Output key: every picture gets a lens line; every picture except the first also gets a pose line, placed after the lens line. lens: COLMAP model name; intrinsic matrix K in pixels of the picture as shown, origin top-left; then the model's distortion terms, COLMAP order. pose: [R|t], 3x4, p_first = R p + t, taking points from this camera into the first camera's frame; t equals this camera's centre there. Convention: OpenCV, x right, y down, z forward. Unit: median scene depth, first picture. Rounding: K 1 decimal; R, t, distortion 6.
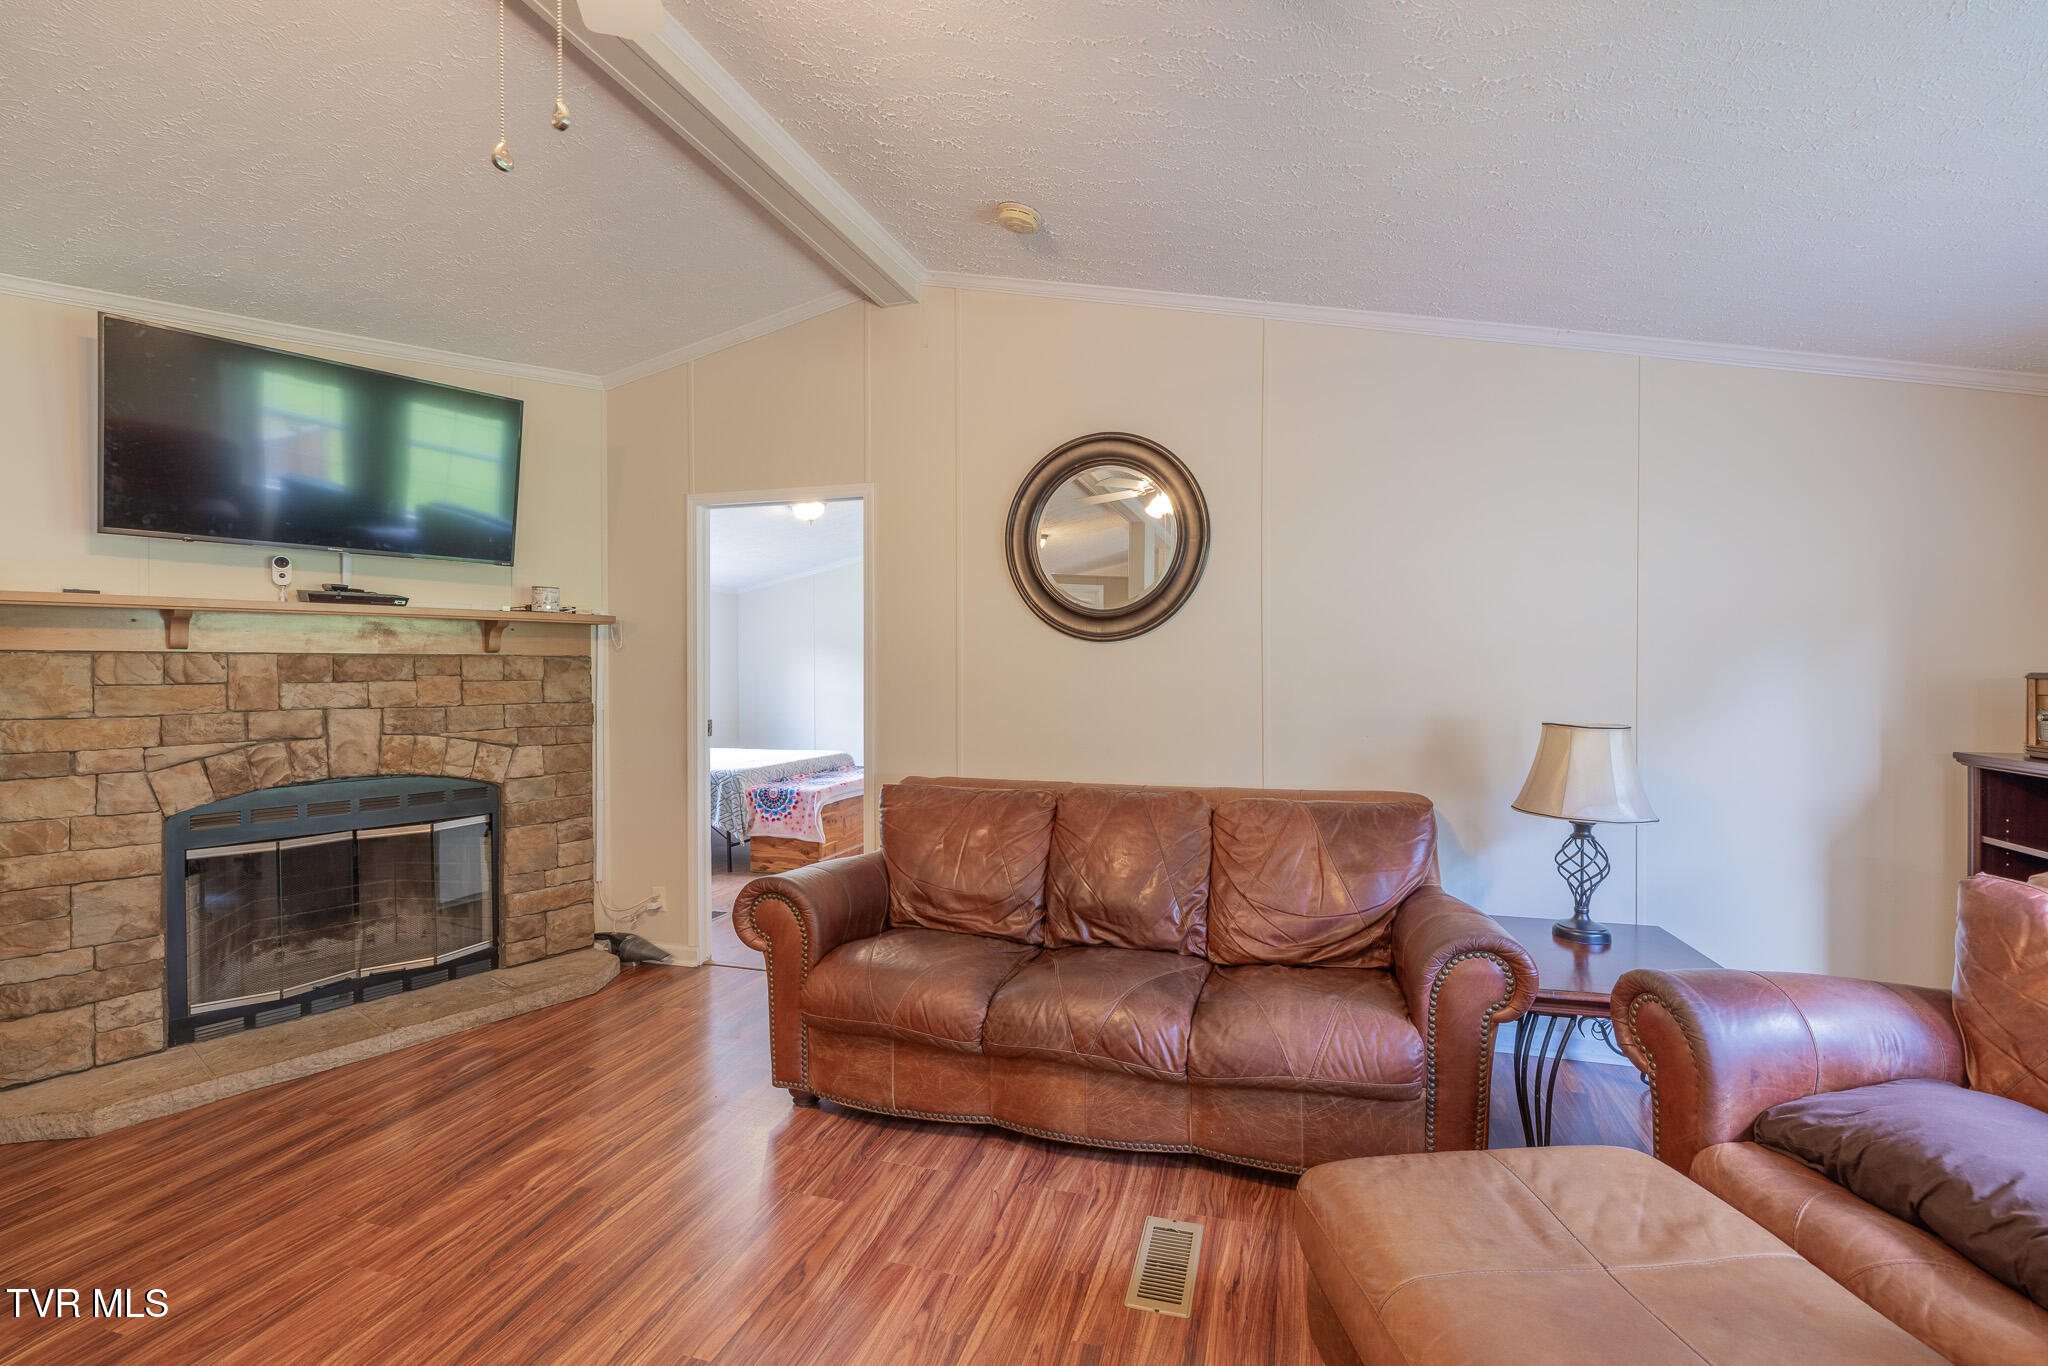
lens RADIAL K [[883.8, 0, 1061.4], [0, 883.8, 676.1], [0, 0, 1]] dist [0.000561, 0.000201]
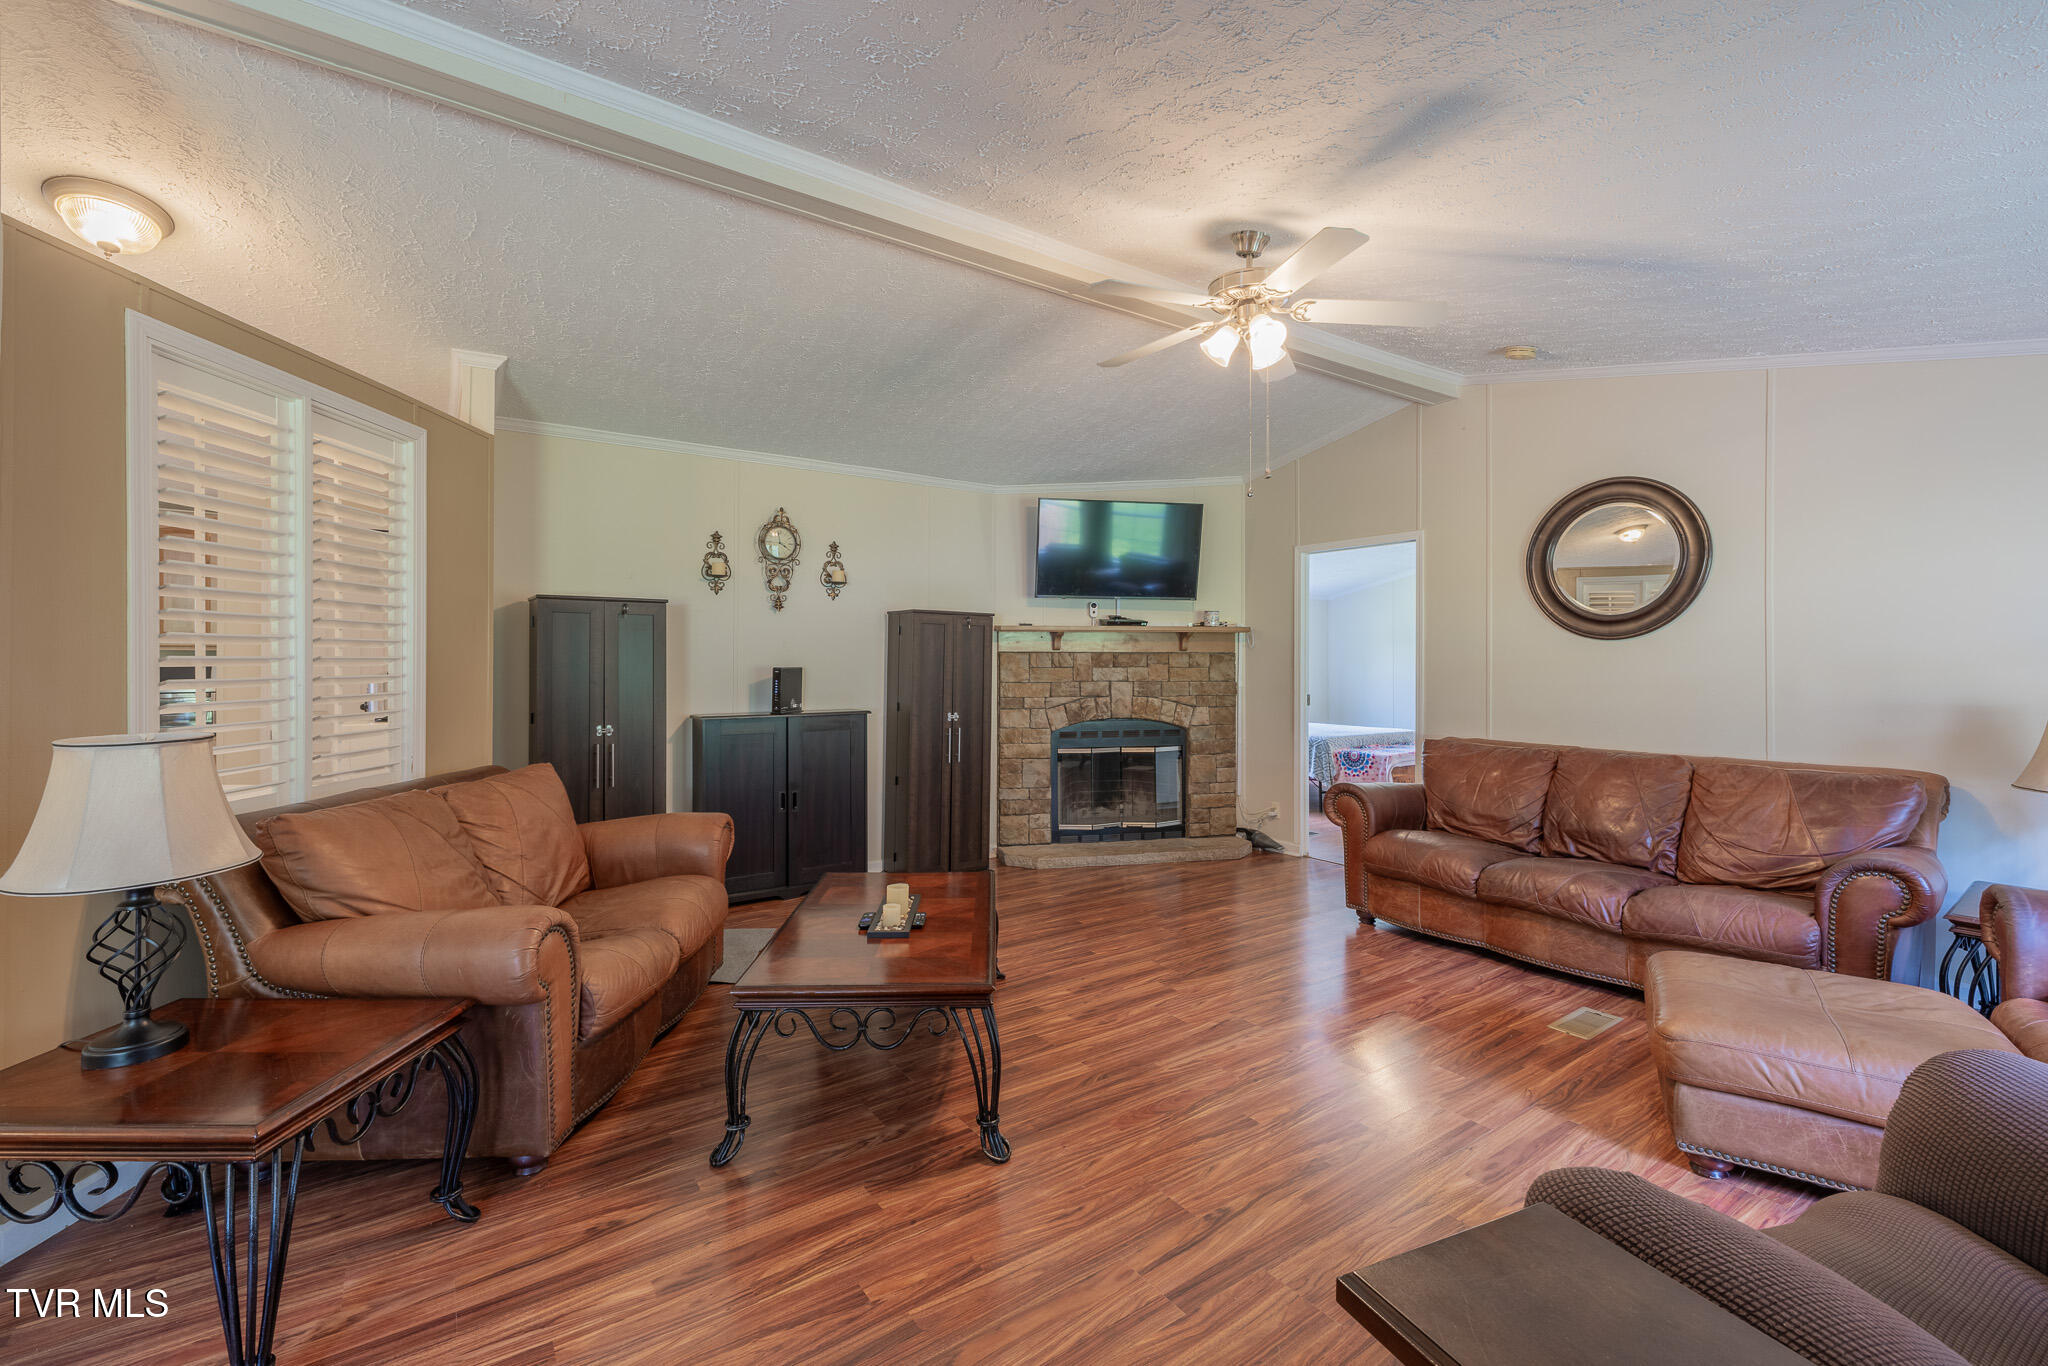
lens RADIAL K [[866.2, 0, 1012.6], [0, 866.2, 661.3], [0, 0, 1]] dist [0.000584, -0.000125]
pose [[0.764106, 0.001984, -0.645088, 0.221962], [-0.007332, 0.999957, -0.005609, 0.006544], [0.645049, 0.009016, 0.764088, -0.596959]]
